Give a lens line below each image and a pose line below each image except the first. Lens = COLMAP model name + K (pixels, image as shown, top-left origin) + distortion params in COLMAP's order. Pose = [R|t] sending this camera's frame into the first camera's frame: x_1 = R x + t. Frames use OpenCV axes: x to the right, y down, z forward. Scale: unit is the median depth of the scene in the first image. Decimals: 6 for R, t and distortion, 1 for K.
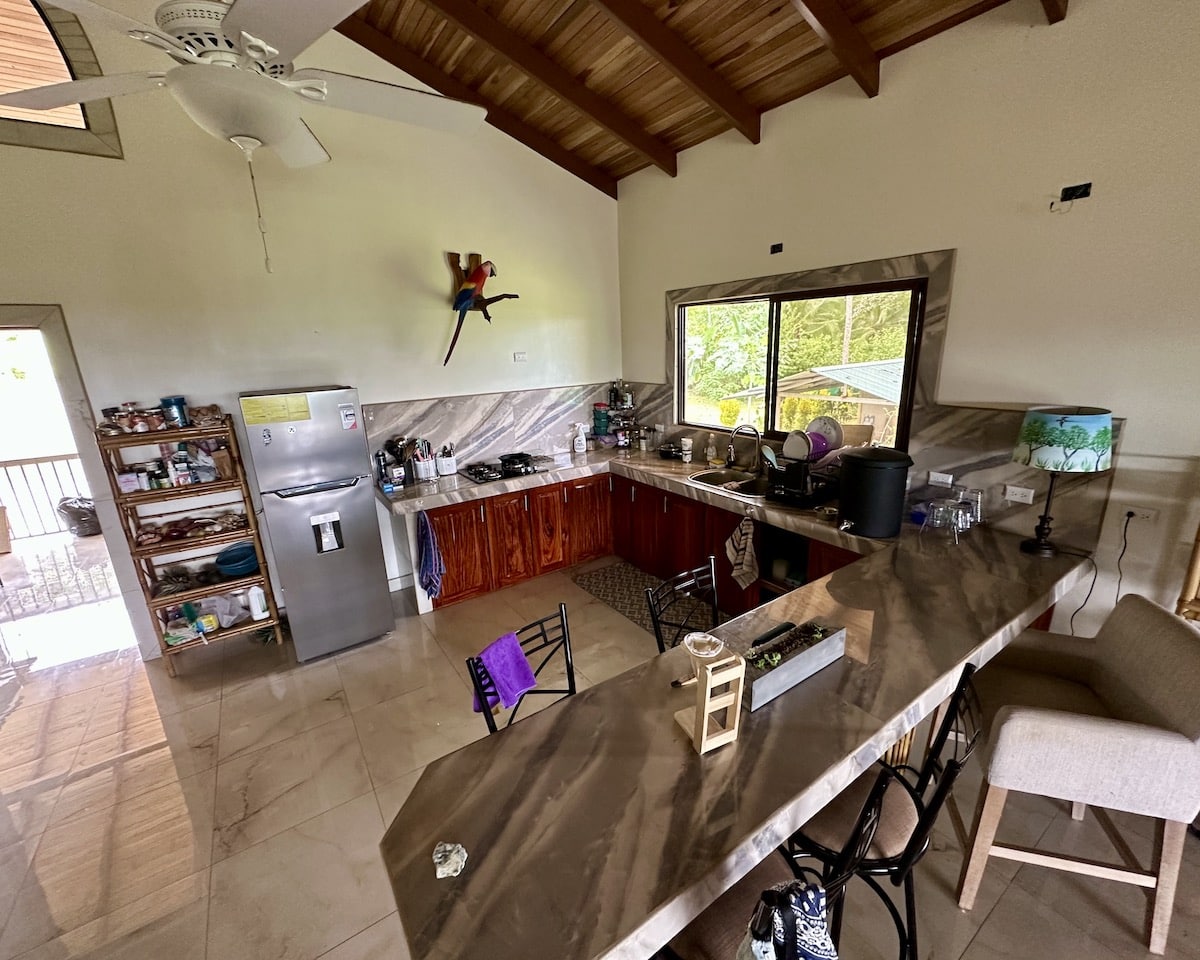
lens RADIAL K [[506.6, 0, 600.0], [0, 506.6, 480.0], [0, 0, 1]] dist [0.000692, 0.000221]
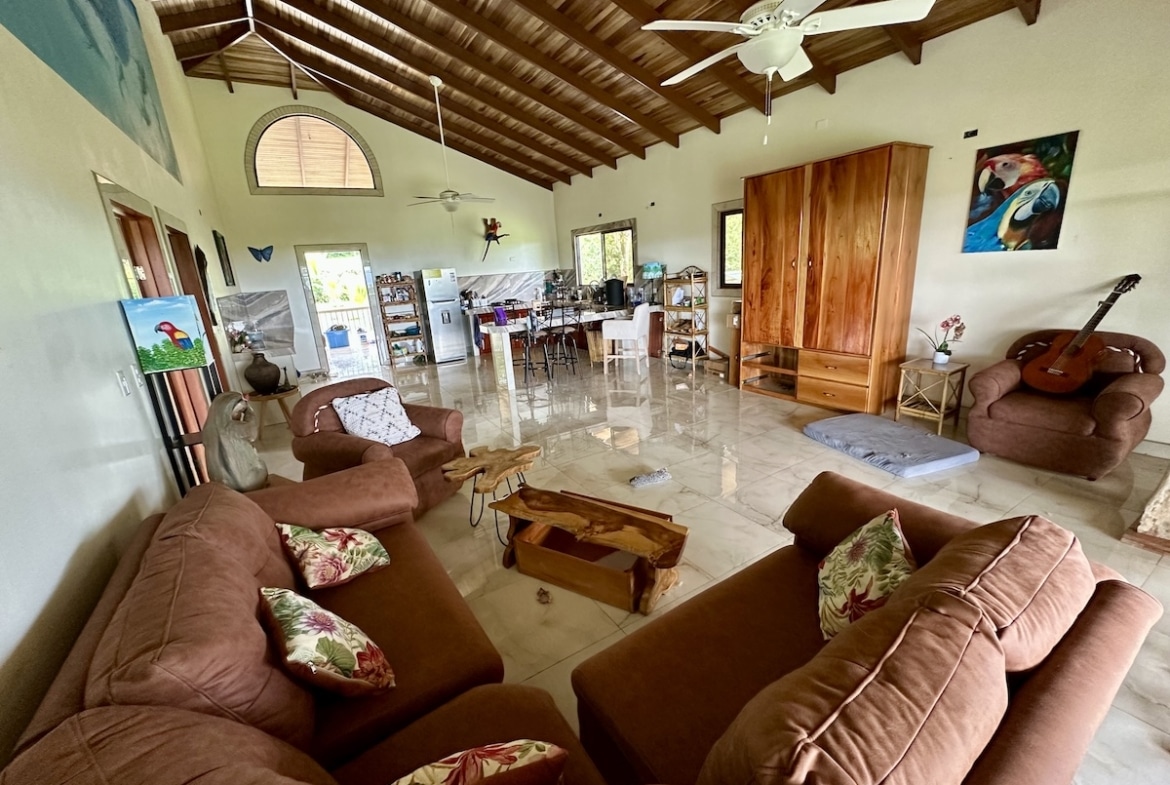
lens RADIAL K [[463.4, 0, 585.0], [0, 463.4, 392.5], [0, 0, 1]] dist [-0.000030, -0.000021]
pose [[0.998648, -0.014573, -0.049897, 0.319763], [0.014684, 0.999890, 0.001871, 0.436211], [0.049864, -0.002601, 0.998753, -1.317713]]
